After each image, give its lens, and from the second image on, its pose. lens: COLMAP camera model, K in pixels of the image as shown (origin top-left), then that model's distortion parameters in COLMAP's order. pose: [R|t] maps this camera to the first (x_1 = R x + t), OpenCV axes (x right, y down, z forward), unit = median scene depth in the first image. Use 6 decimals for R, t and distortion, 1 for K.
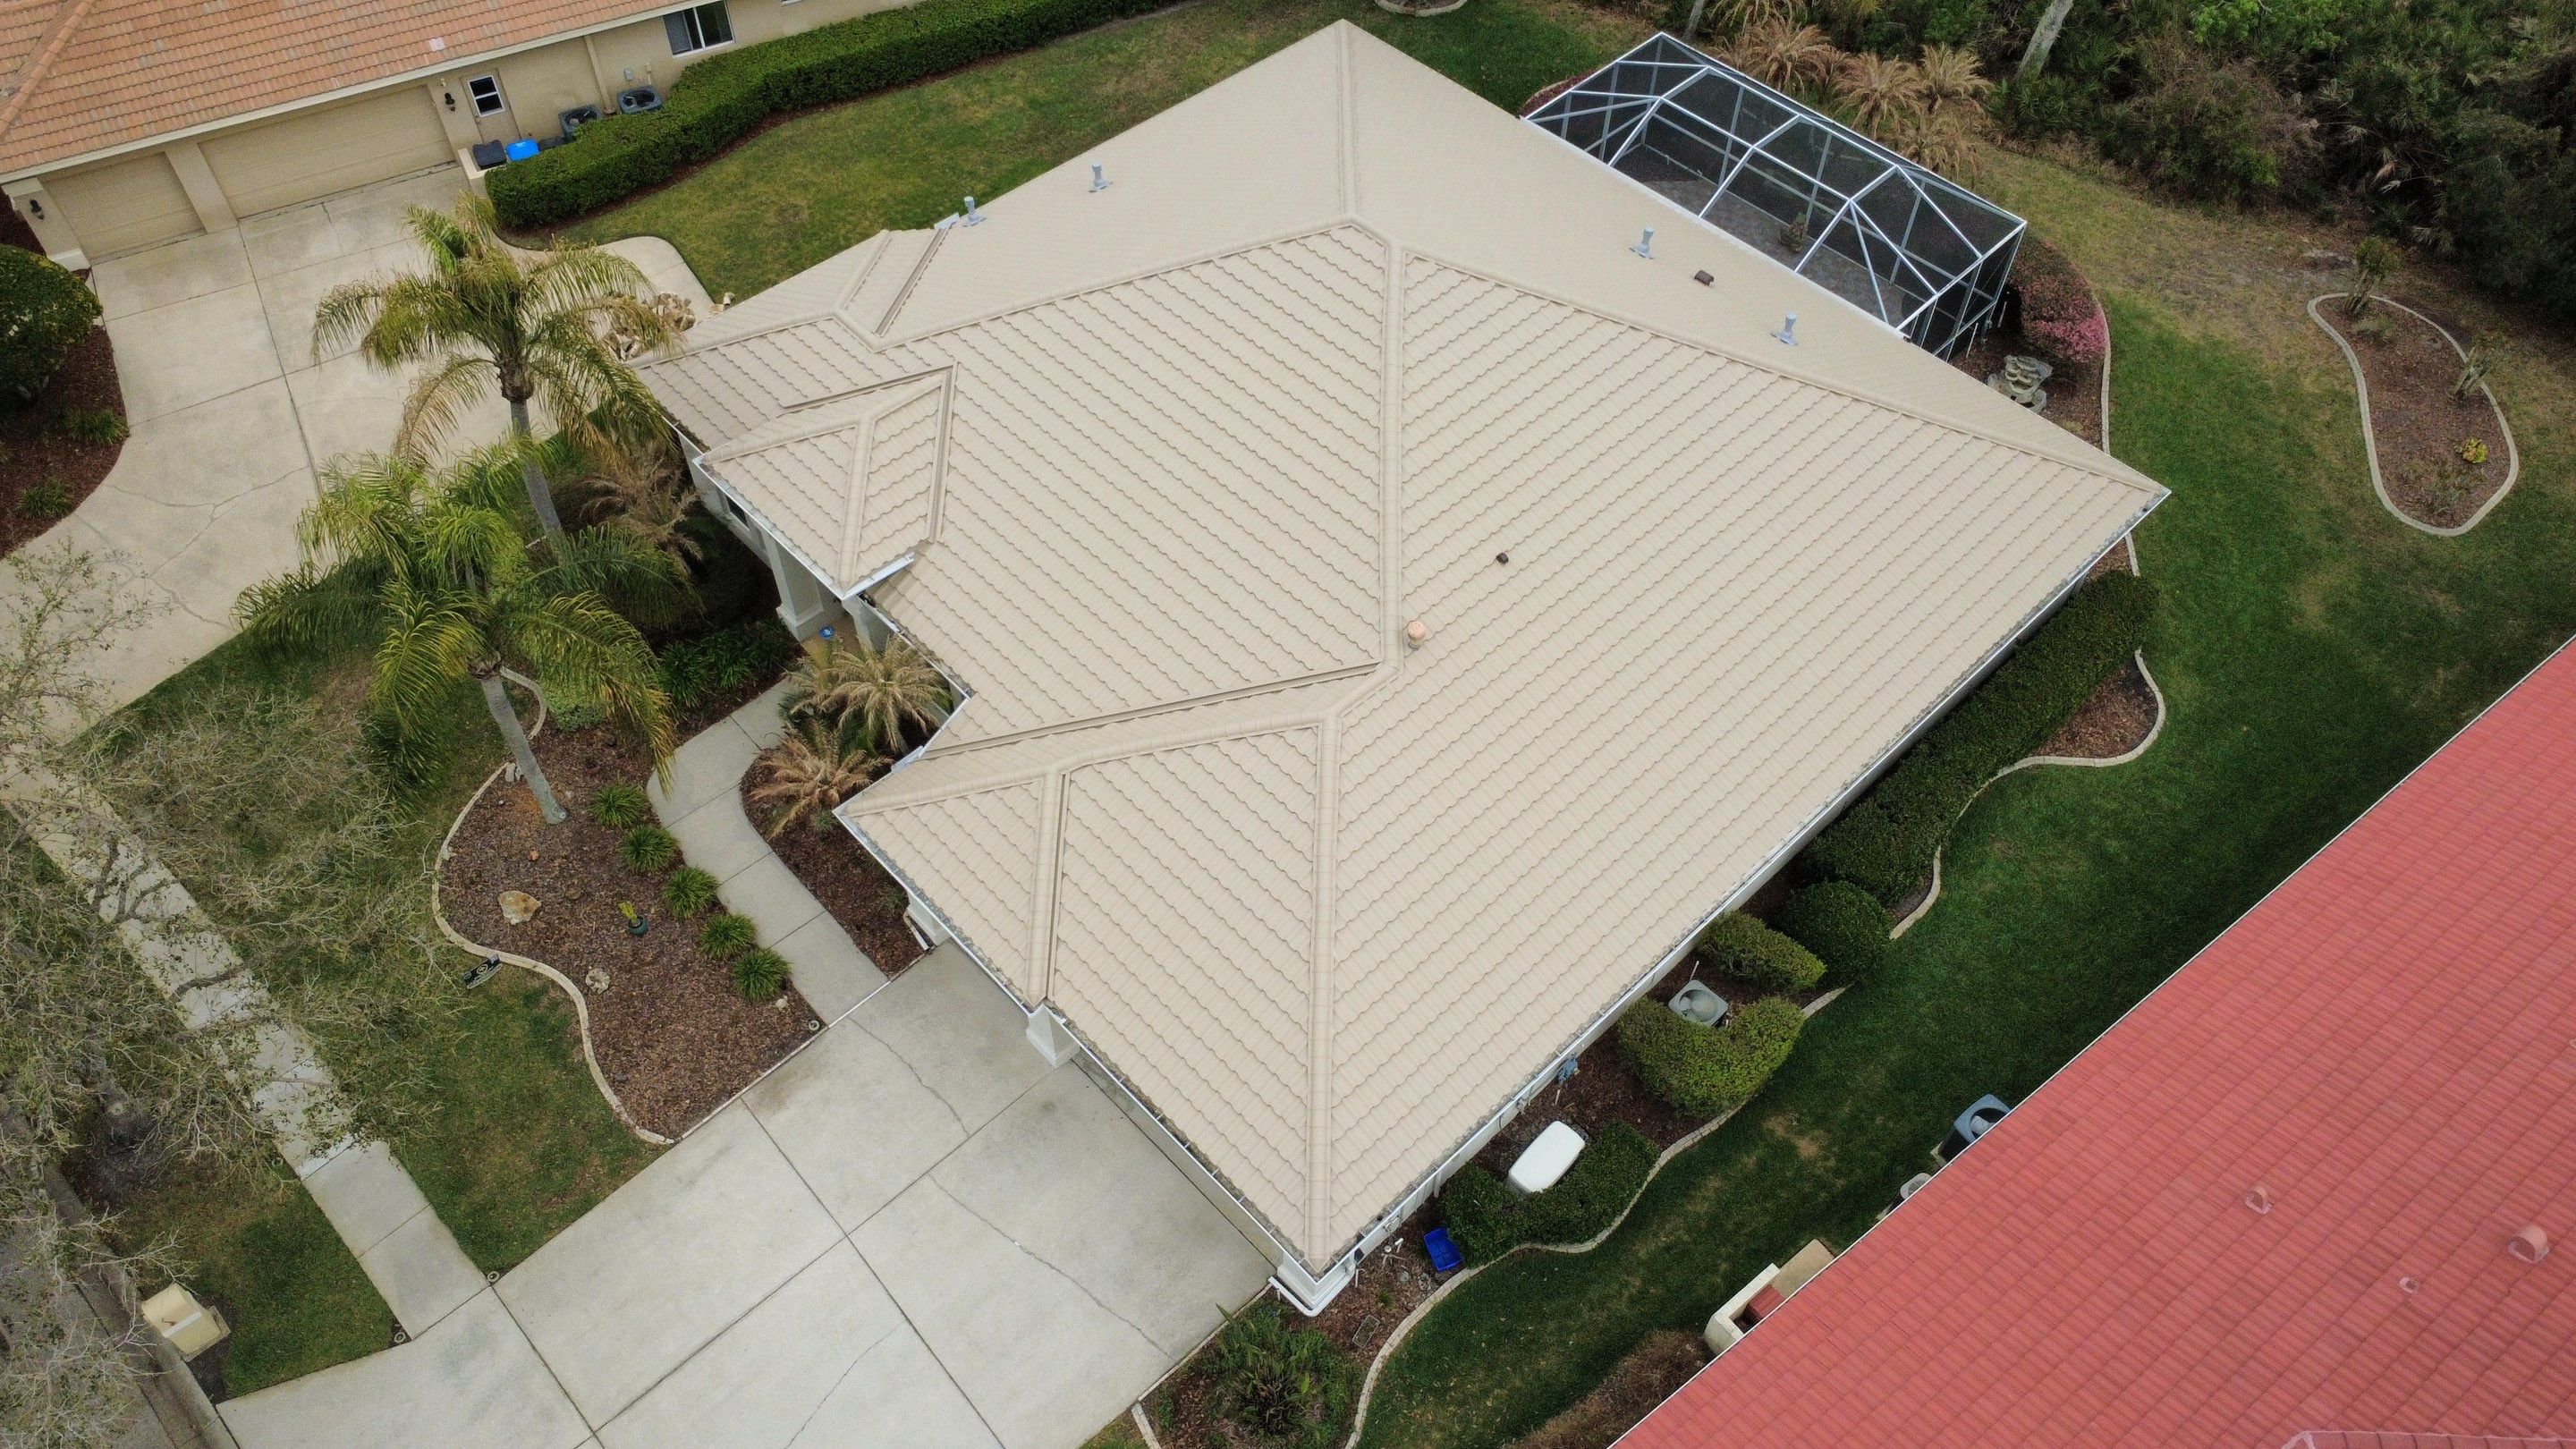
lens RADIAL K [[1872.7, 0, 1287.2], [0, 1872.7, 726.0], [0, 0, 1]] dist [-0.000256, 0.003433]
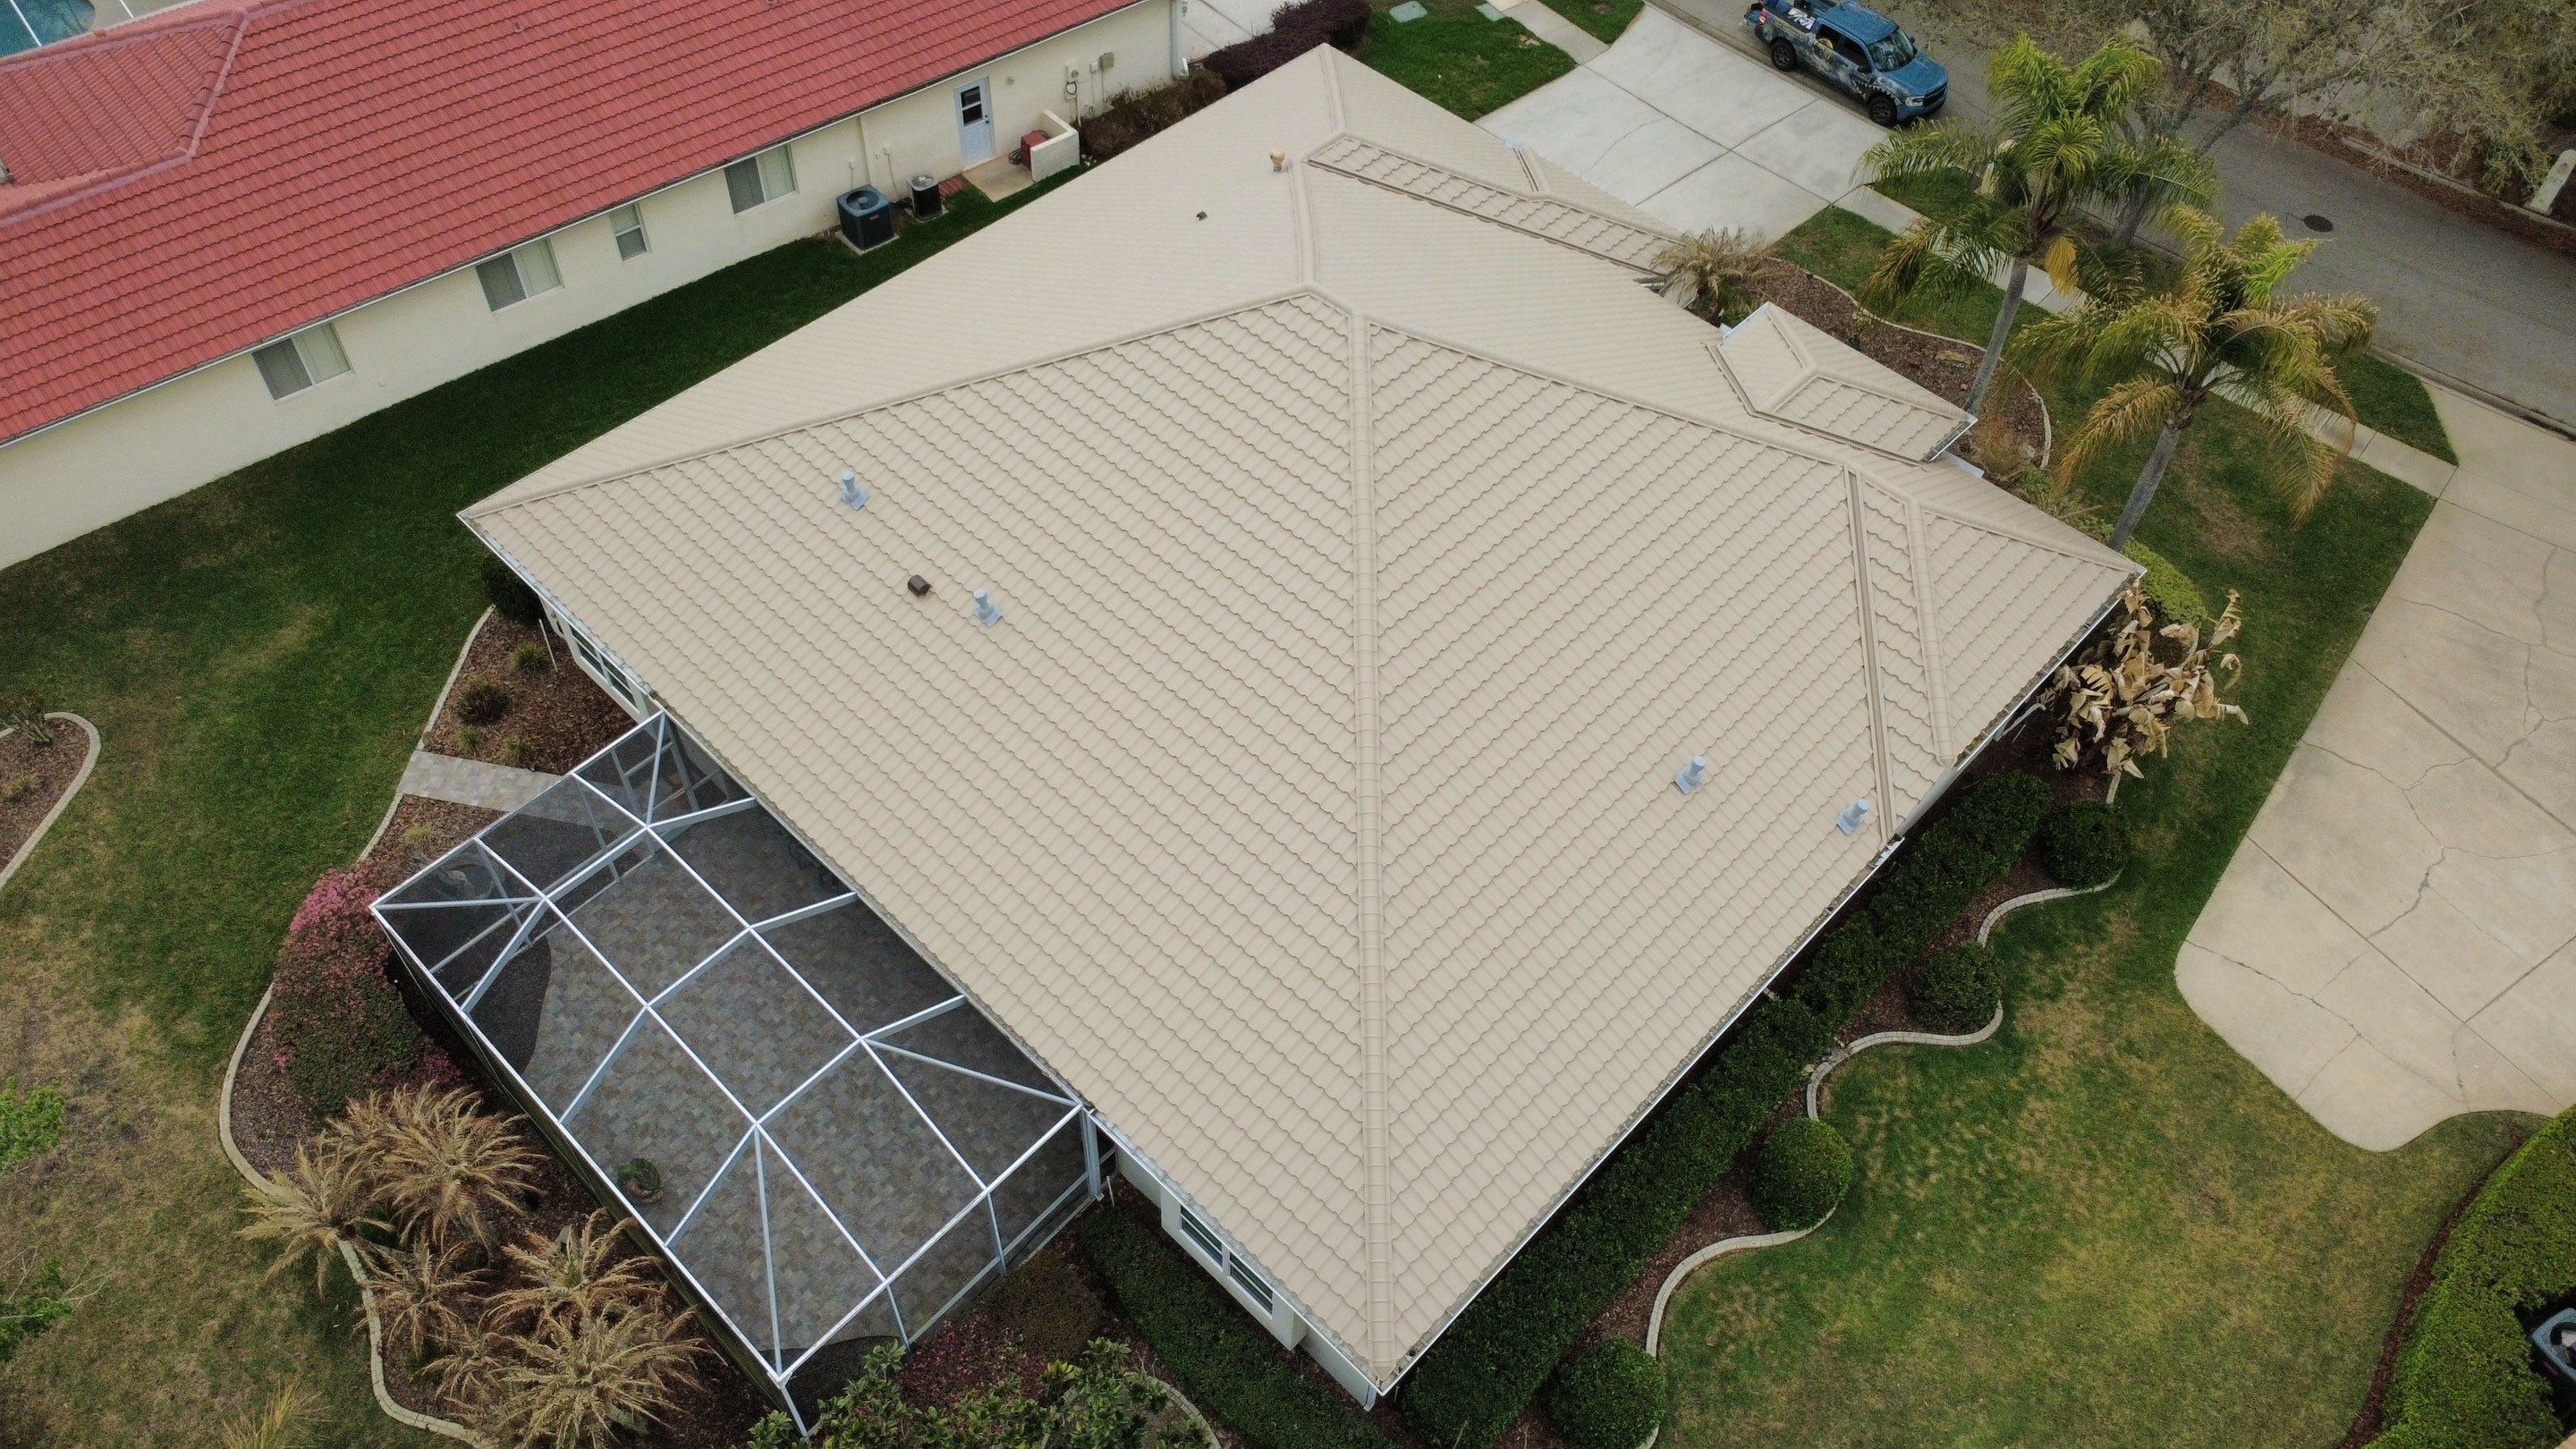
lens RADIAL K [[1872.7, 0, 1282.7], [0, 1872.7, 719.9], [0, 0, 1]] dist [-0.000256, 0.003433]
pose [[-0.998319, 0.003379, -0.057868, 0.114100], [-0.057292, -0.209428, 0.976144, -1.102519], [-0.008821, 0.977818, 0.209270, 0.912173]]
